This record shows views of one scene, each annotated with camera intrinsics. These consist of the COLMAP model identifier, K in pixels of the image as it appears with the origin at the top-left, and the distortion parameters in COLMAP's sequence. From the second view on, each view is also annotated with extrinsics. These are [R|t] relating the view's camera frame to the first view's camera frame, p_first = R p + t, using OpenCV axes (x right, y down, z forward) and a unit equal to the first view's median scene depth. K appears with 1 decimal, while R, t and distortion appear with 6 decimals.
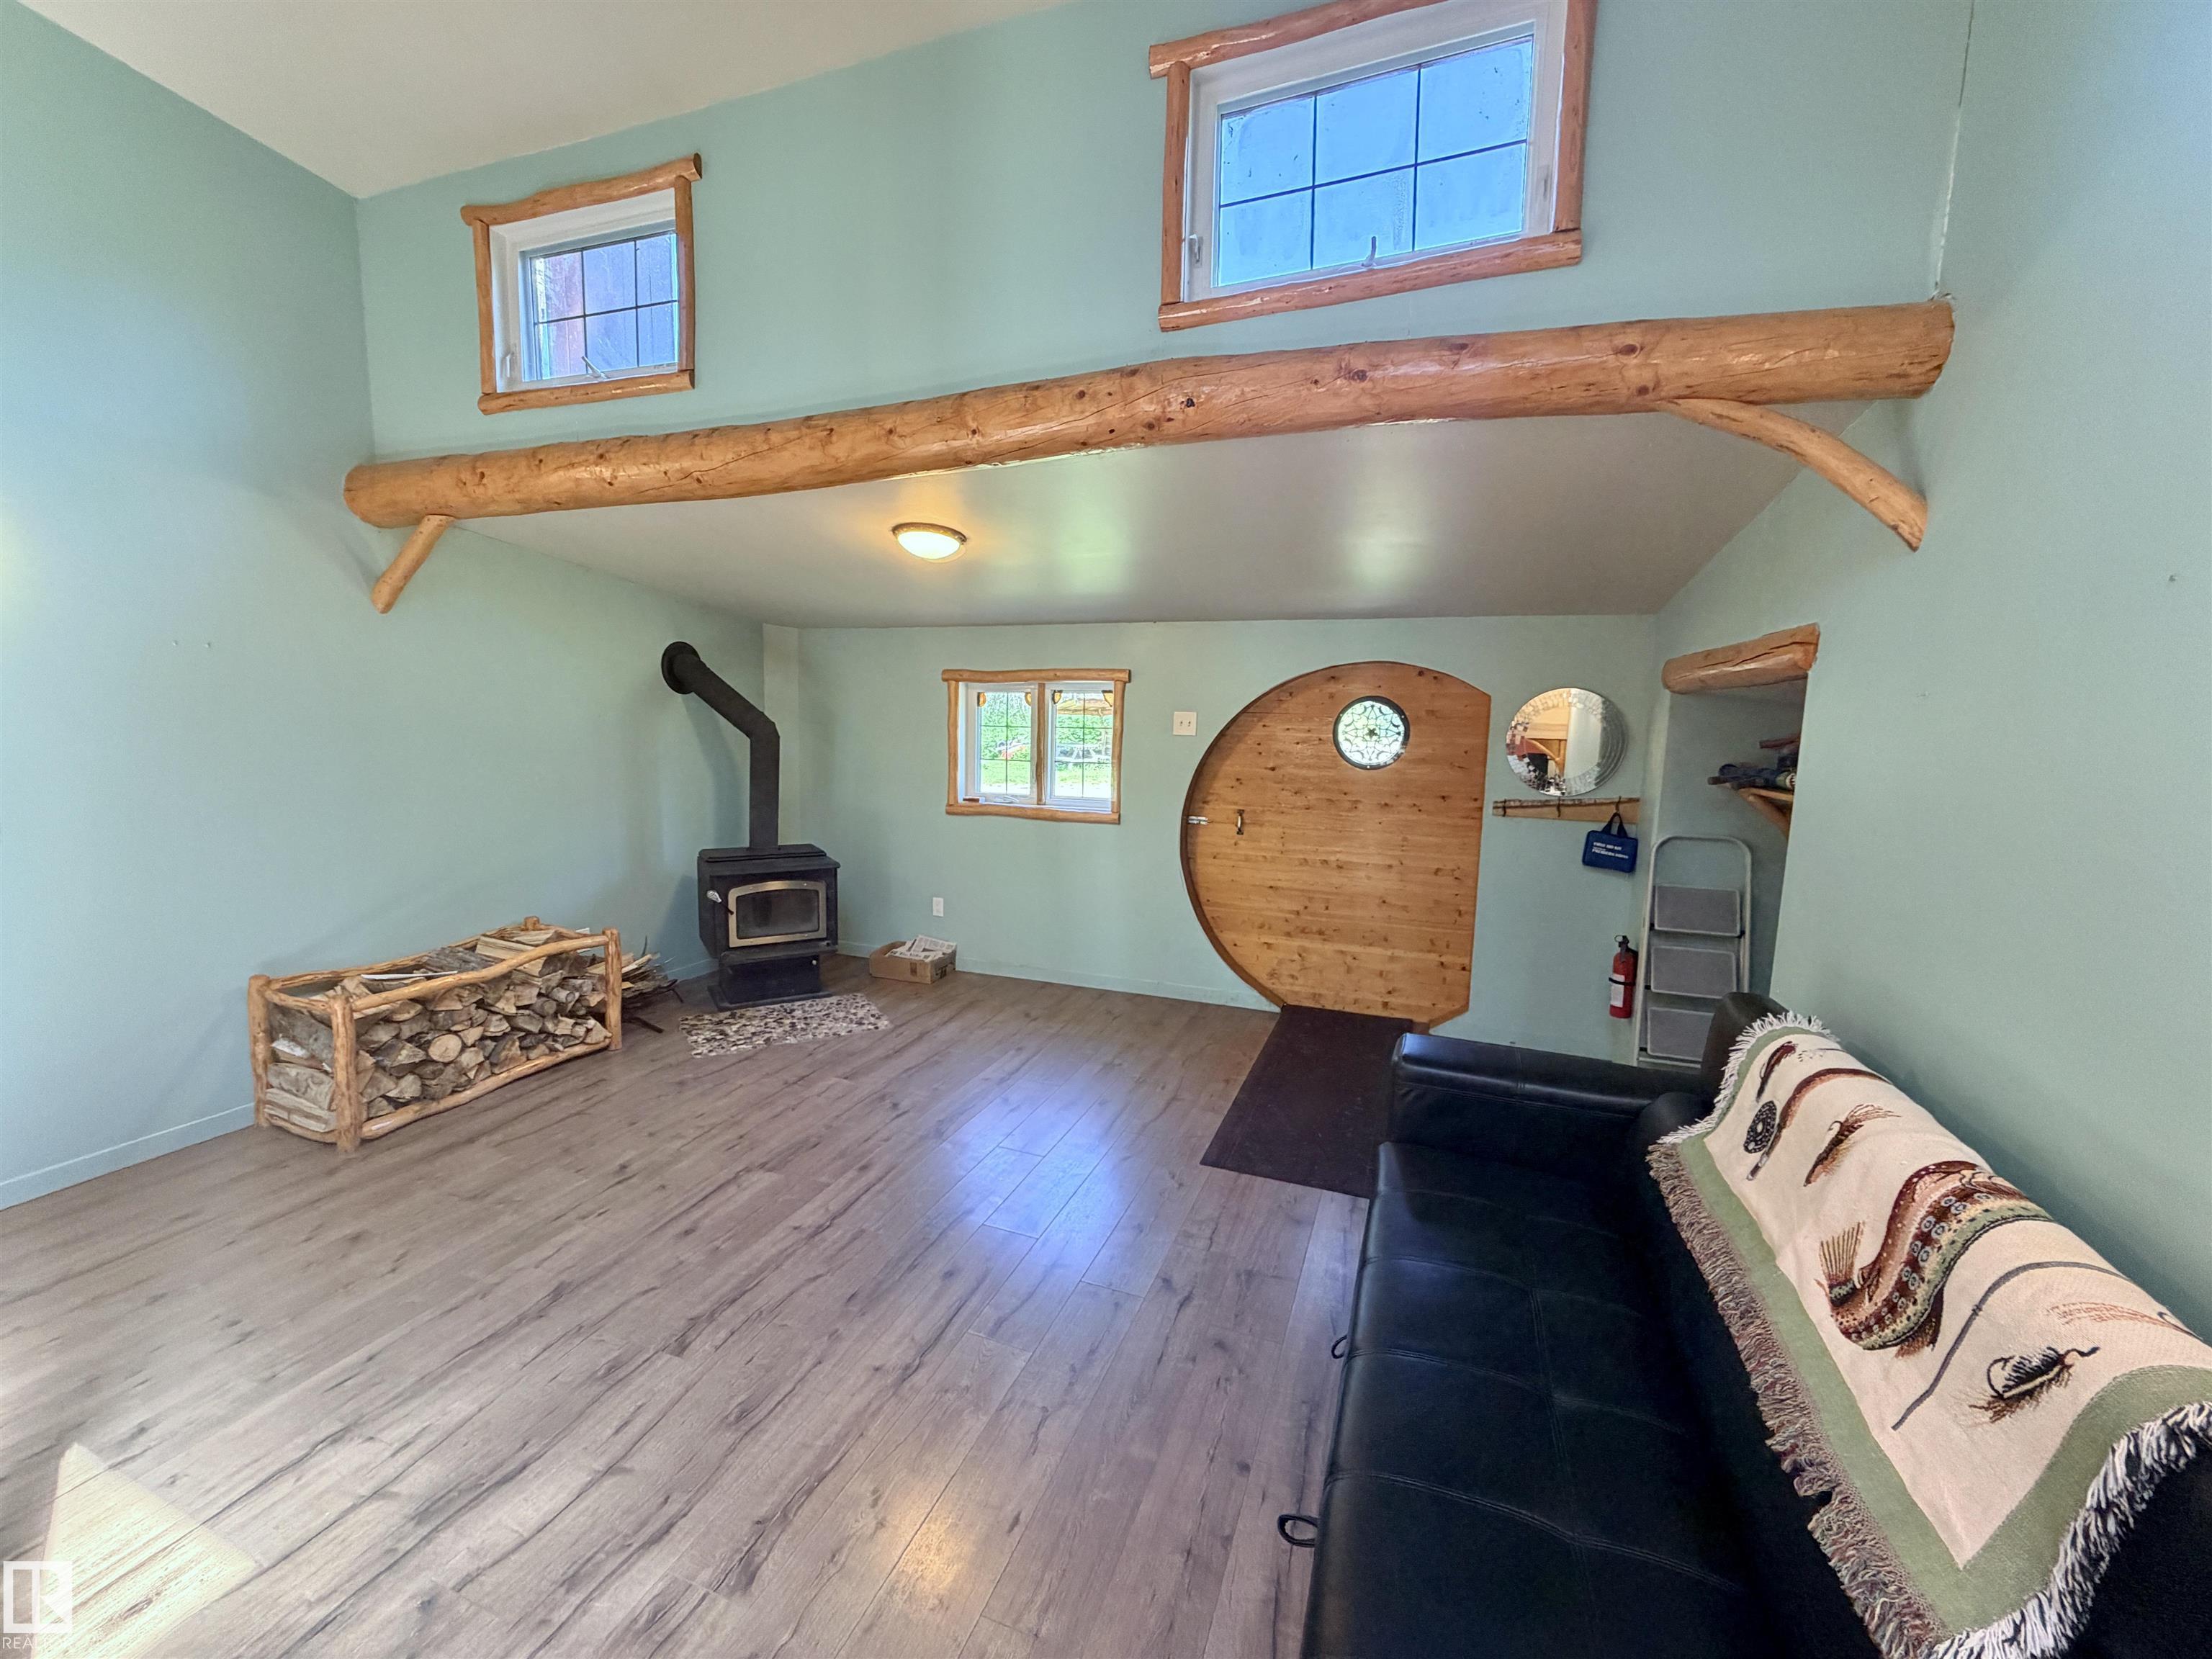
lens RADIAL K [[885.8, 0, 1100.6], [0, 885.8, 820.5], [0, 0, 1]] dist [-0.002118, -0.000163]
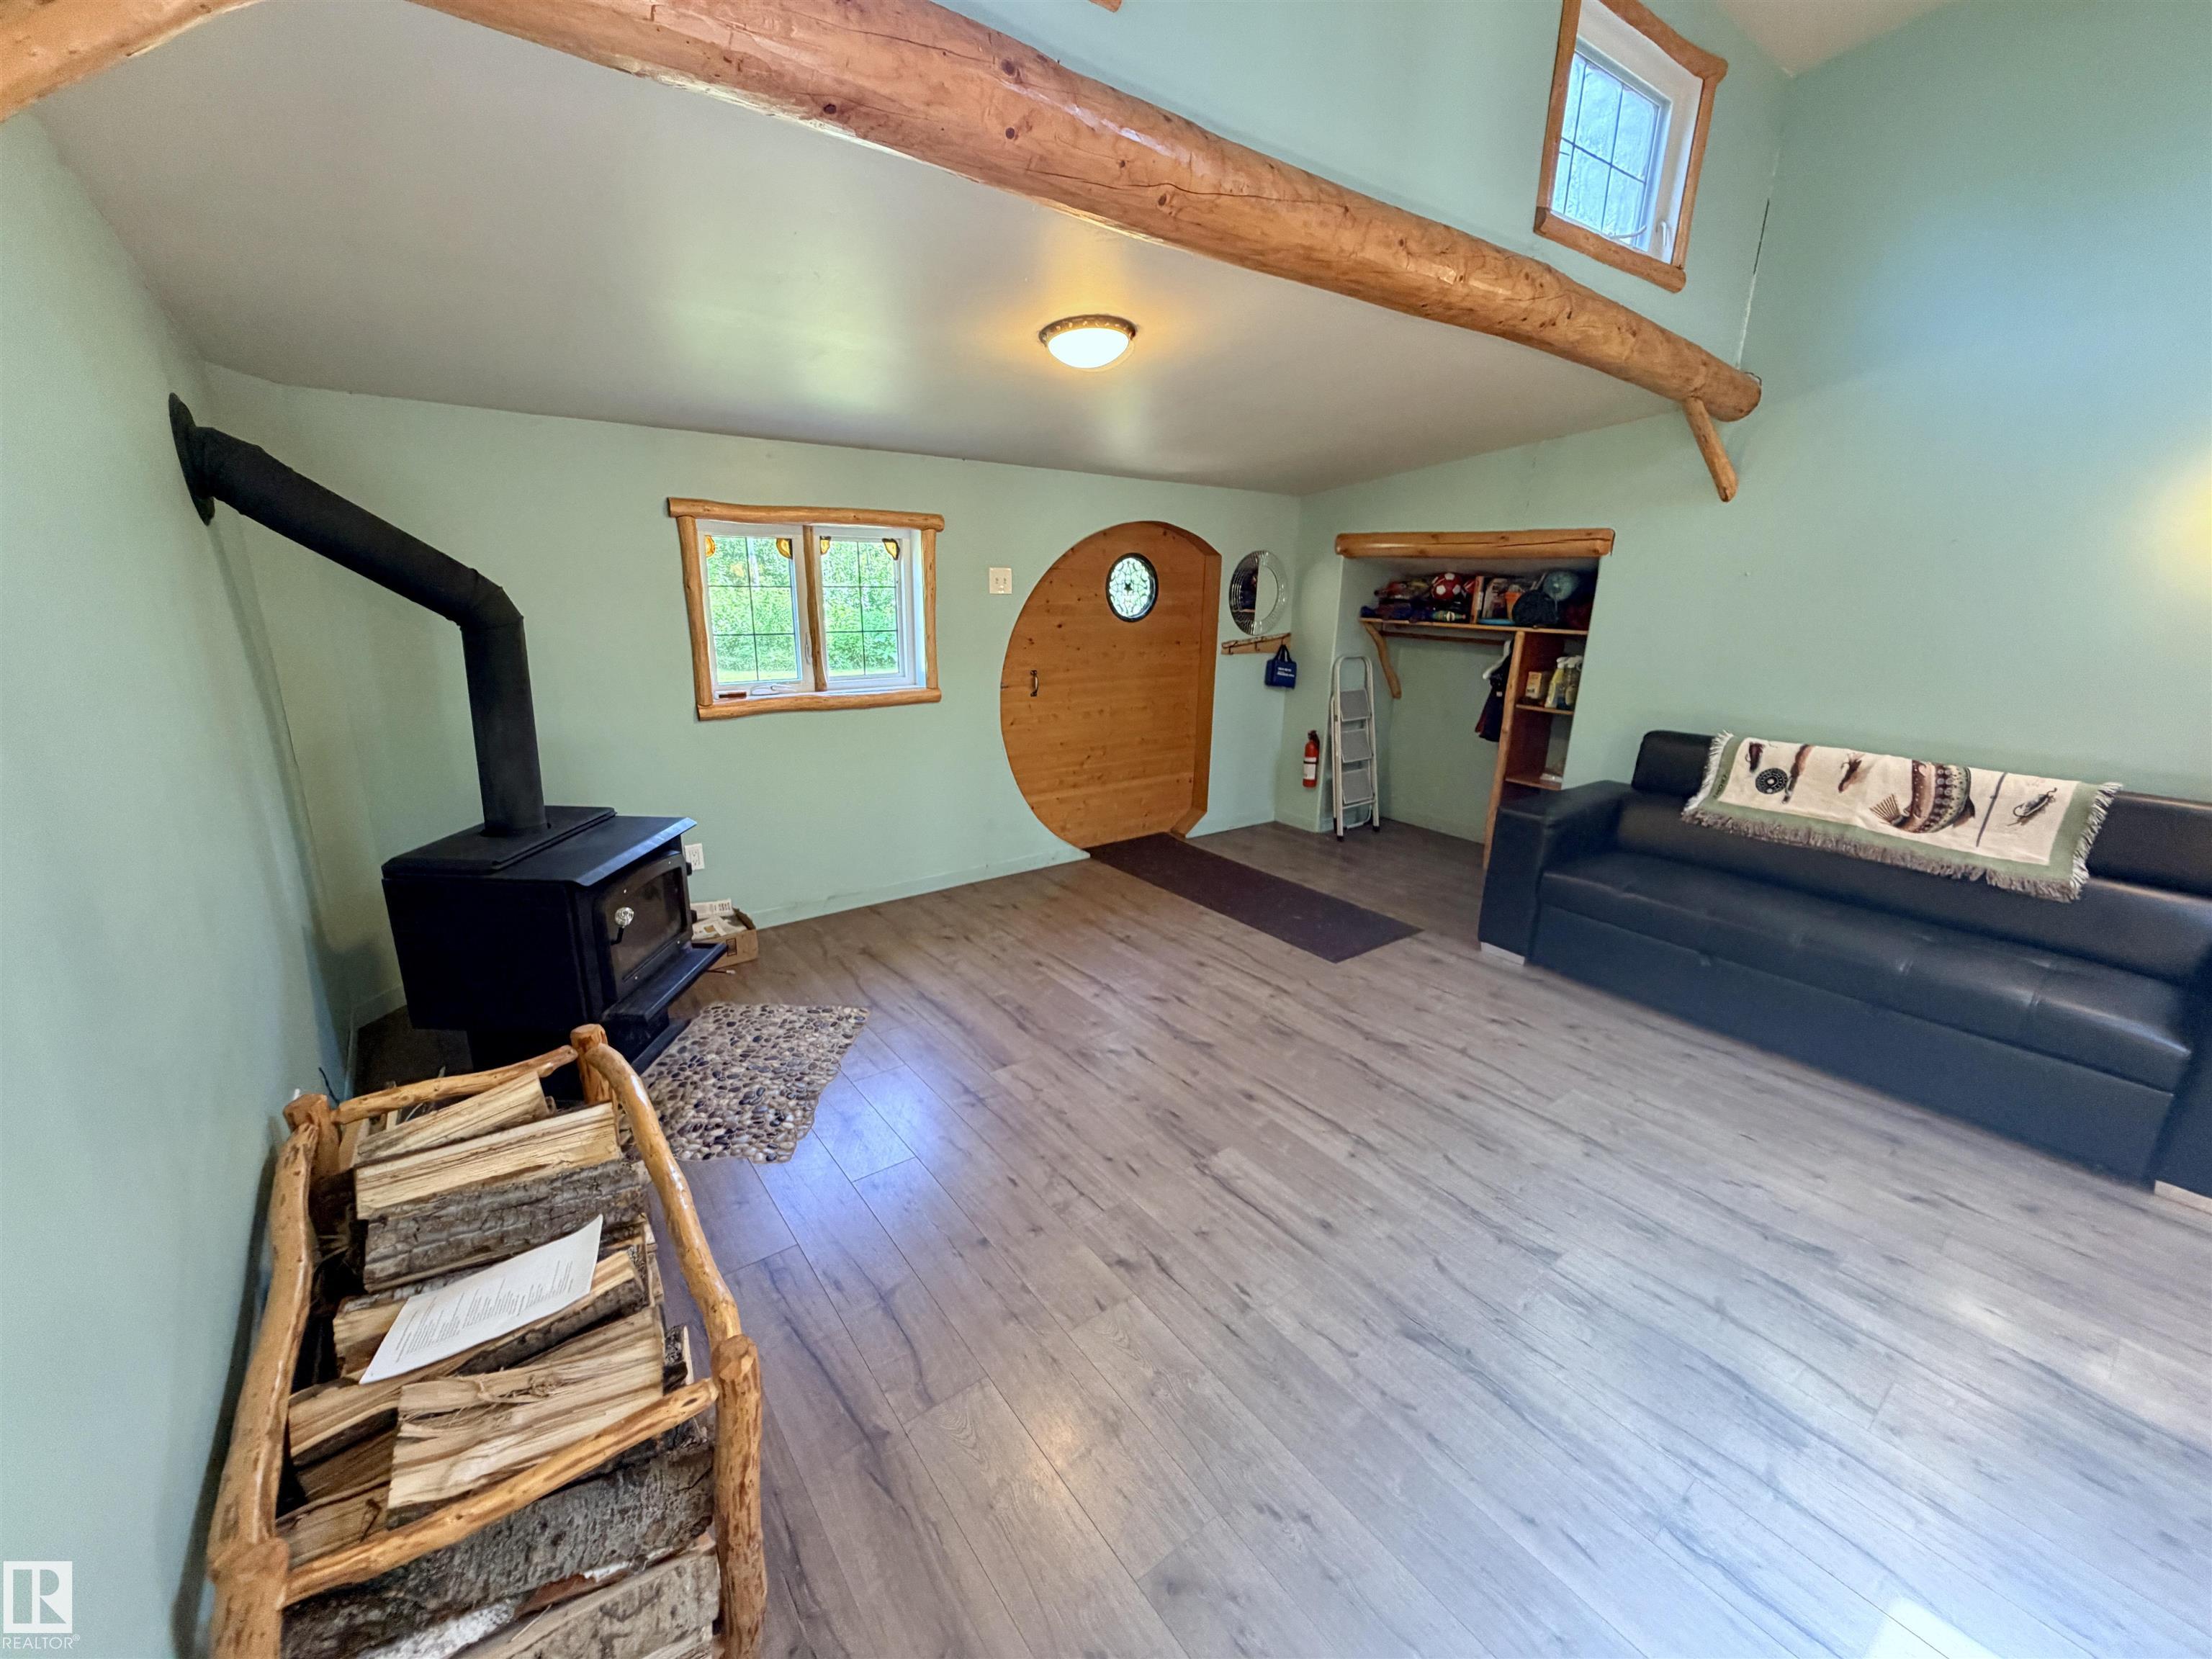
lens RADIAL K [[885.8, 0, 1105.2], [0, 885.8, 822.7], [0, 0, 1]] dist [-0.002118, -0.000163]
pose [[0.528544, -0.237958, 0.814872, -0.748576], [0.088372, 0.970117, 0.225972, -0.074532], [-0.844293, -0.047425, 0.533779, 0.475593]]
